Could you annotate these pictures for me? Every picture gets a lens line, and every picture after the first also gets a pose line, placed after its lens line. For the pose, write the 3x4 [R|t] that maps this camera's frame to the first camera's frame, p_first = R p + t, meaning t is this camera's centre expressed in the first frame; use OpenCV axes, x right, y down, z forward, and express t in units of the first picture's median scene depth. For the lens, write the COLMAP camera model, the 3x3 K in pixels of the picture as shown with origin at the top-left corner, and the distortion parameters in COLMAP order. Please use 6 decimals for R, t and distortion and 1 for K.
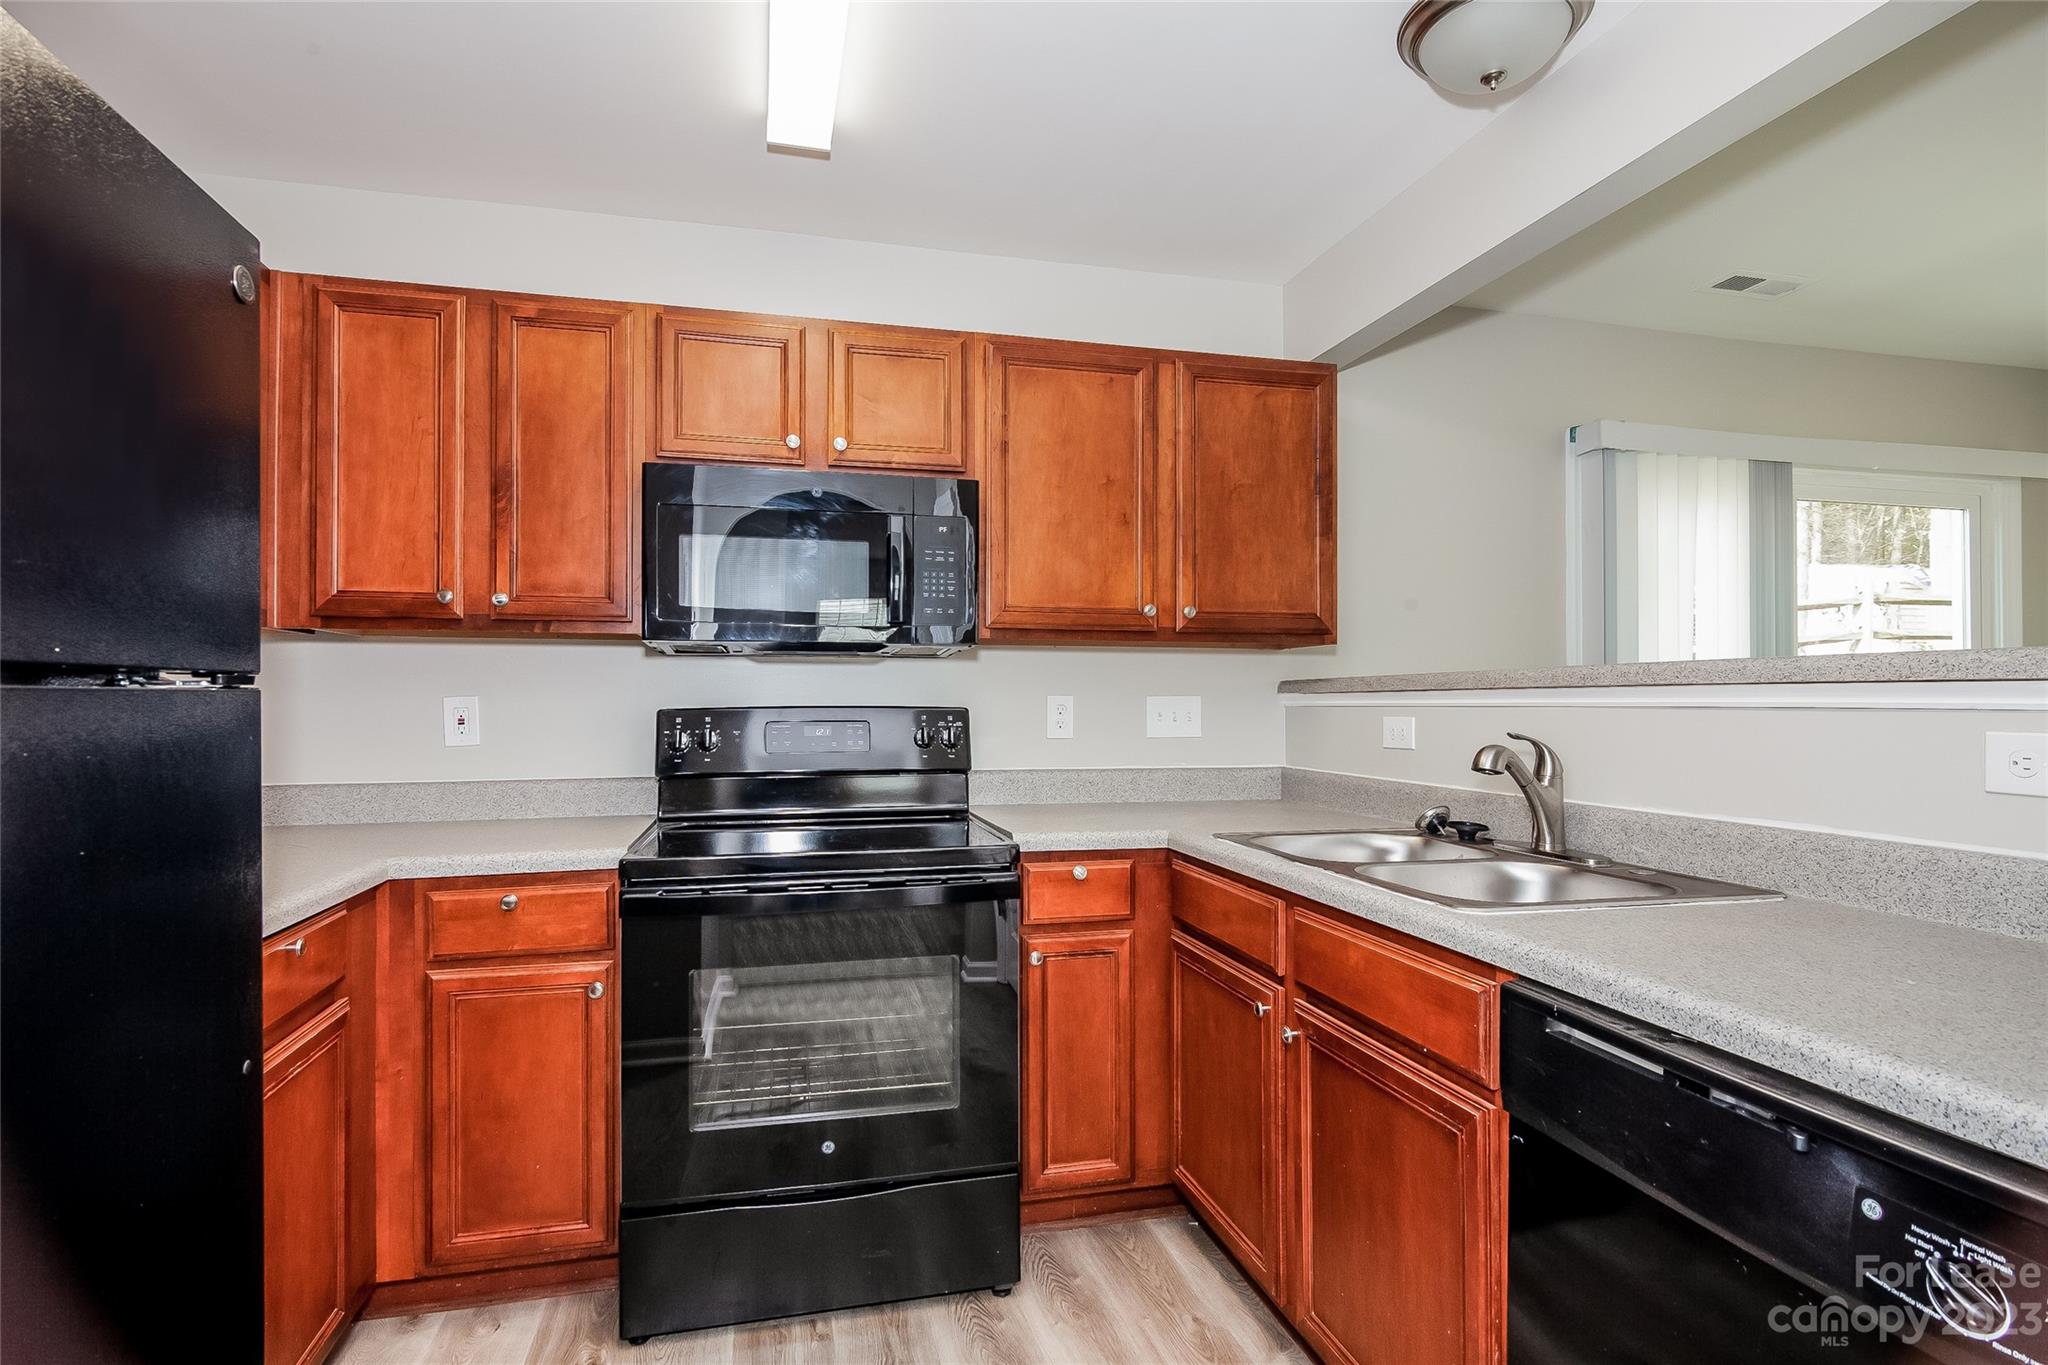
lens RADIAL K [[1019.9, 0, 1021.2], [0, 1019.9, 693.4], [0, 0, 1]] dist [0.011602, -0.001026]
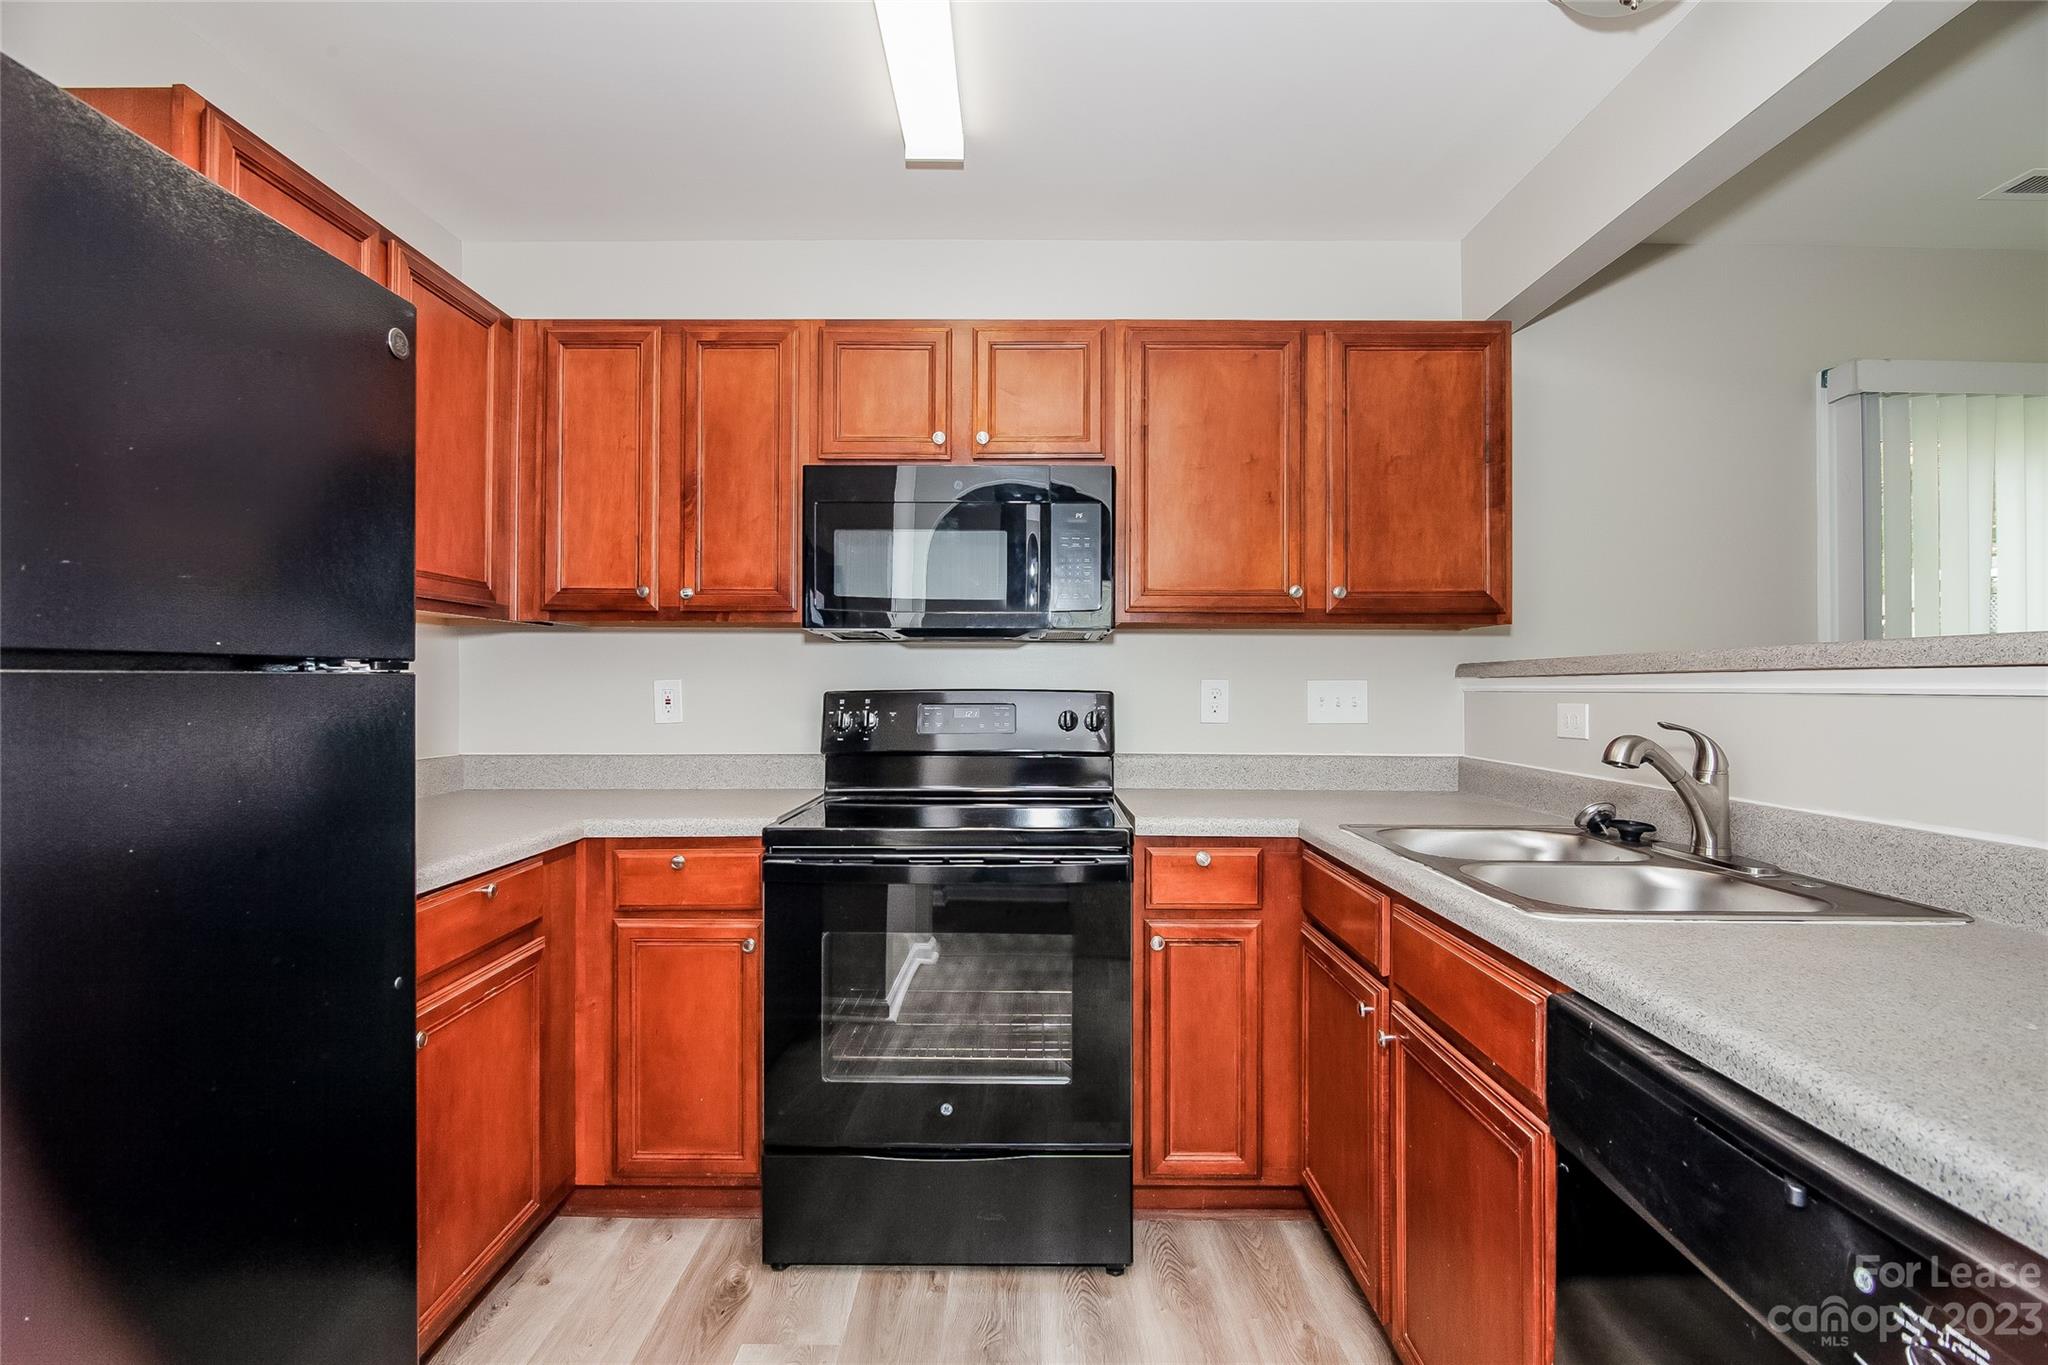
lens RADIAL K [[1019.9, 0, 1026.8], [0, 1019.9, 674.6], [0, 0, 1]] dist [0.011602, -0.001026]
pose [[0.970650, 0.000675, -0.240497, 0.139281], [-0.001172, 0.999997, -0.001922, -0.000720], [0.240496, 0.002147, 0.970648, -0.001232]]
